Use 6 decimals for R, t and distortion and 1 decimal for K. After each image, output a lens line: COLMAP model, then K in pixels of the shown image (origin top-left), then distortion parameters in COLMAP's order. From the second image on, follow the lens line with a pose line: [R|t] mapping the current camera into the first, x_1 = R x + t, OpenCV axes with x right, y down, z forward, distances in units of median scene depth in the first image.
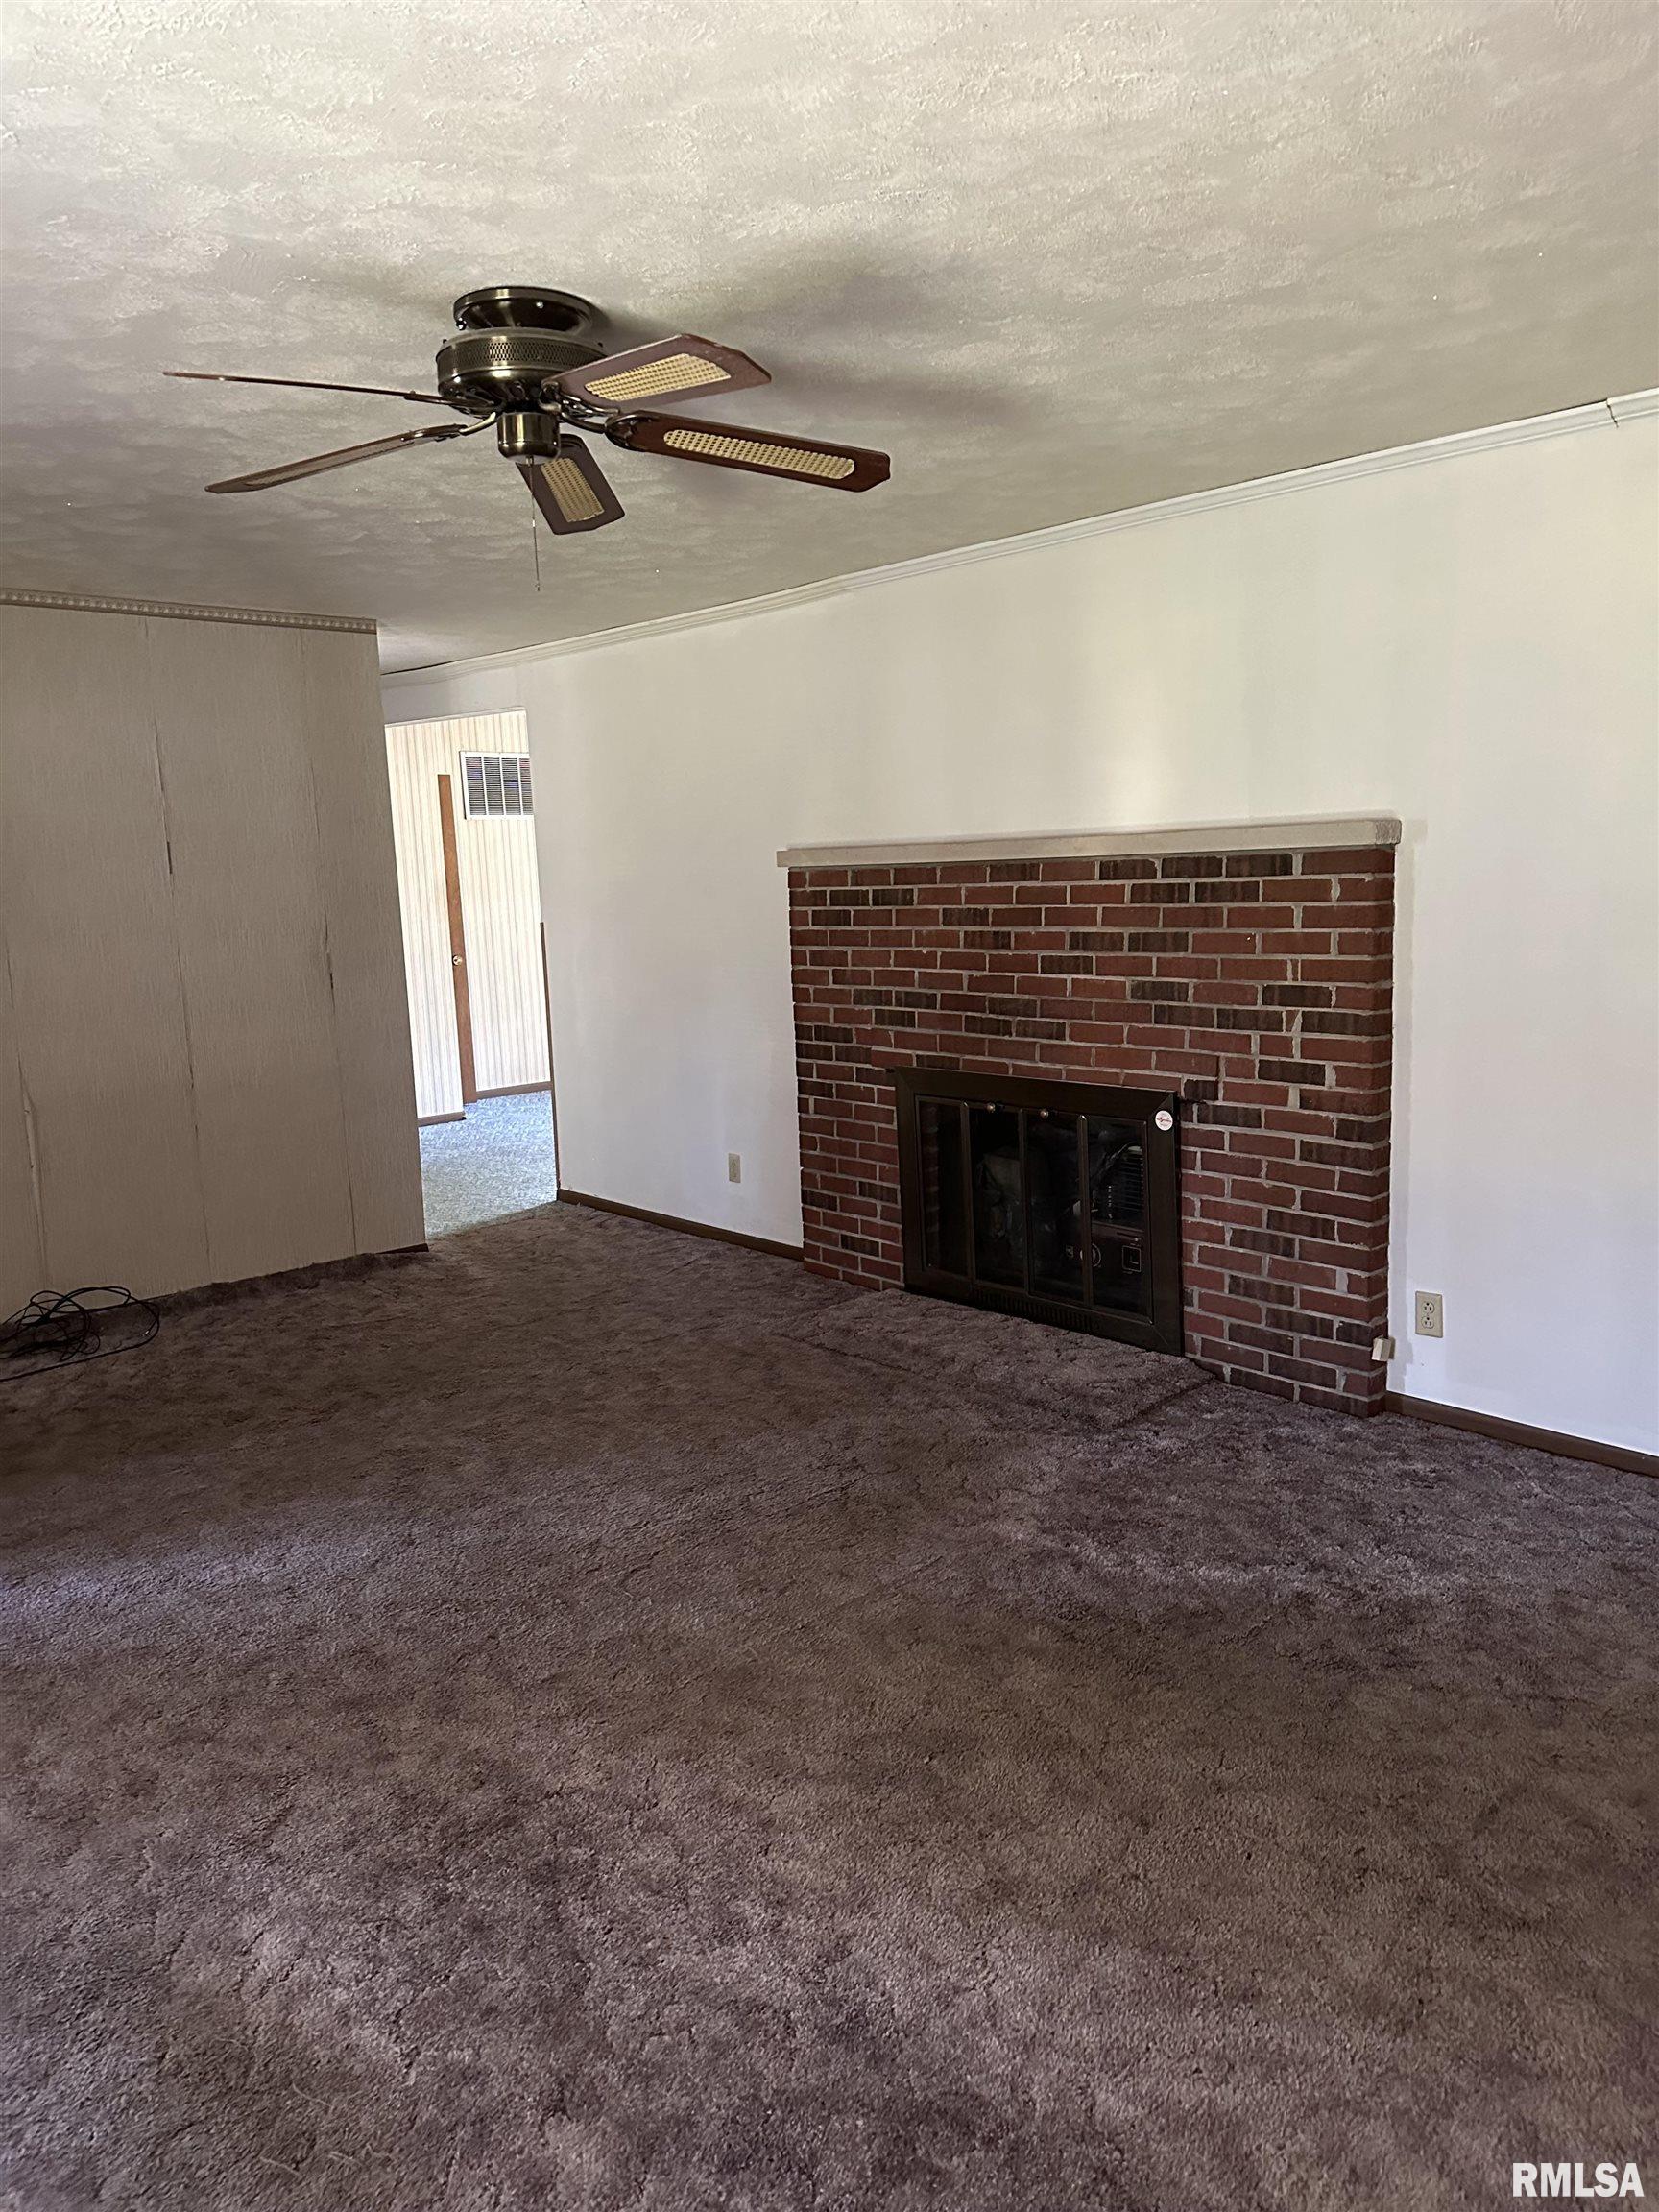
lens RADIAL K [[1532.4, 0, 854.9], [0, 1532.4, 1110.7], [0, 0, 1]] dist [0.171689, -0.368745]
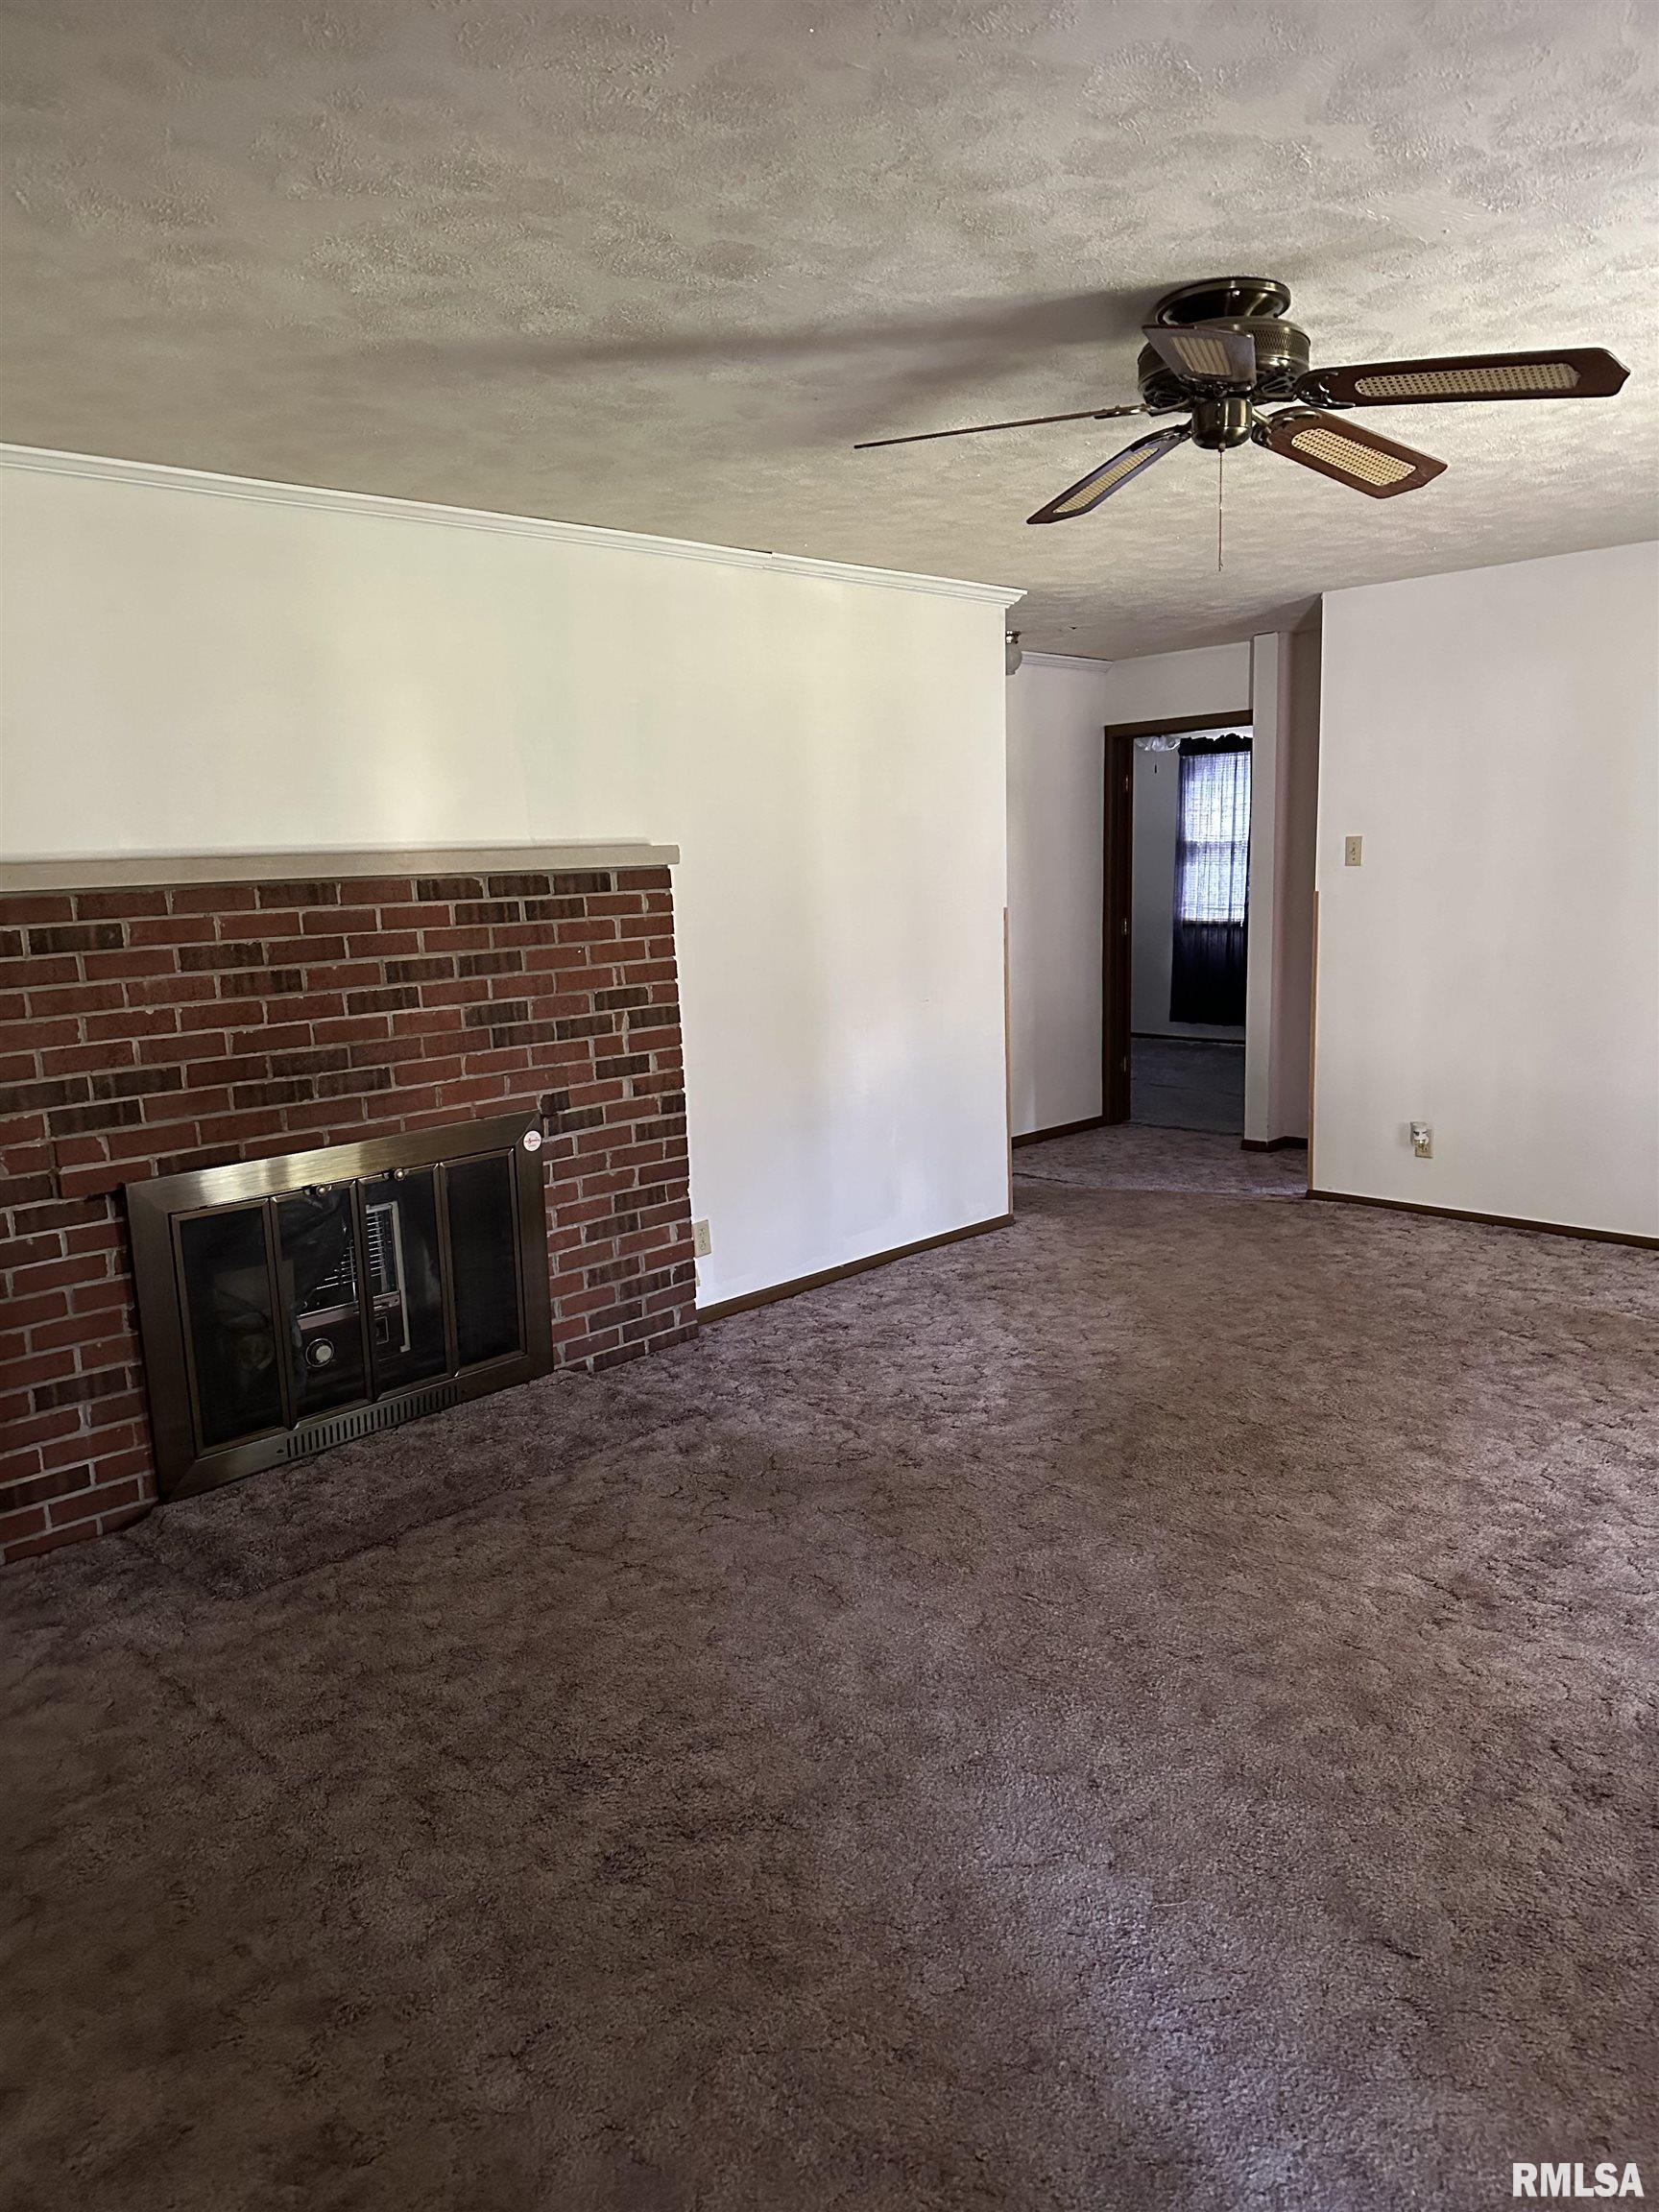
lens RADIAL K [[1532.4, 0, 854.9], [0, 1532.4, 1110.7], [0, 0, 1]] dist [0.171689, -0.368745]
pose [[-0.050338, -0.139338, 0.988965, -0.798909], [0.191746, 0.970450, 0.146490, -0.119714], [-0.980153, 0.197005, -0.022133, 0.828850]]
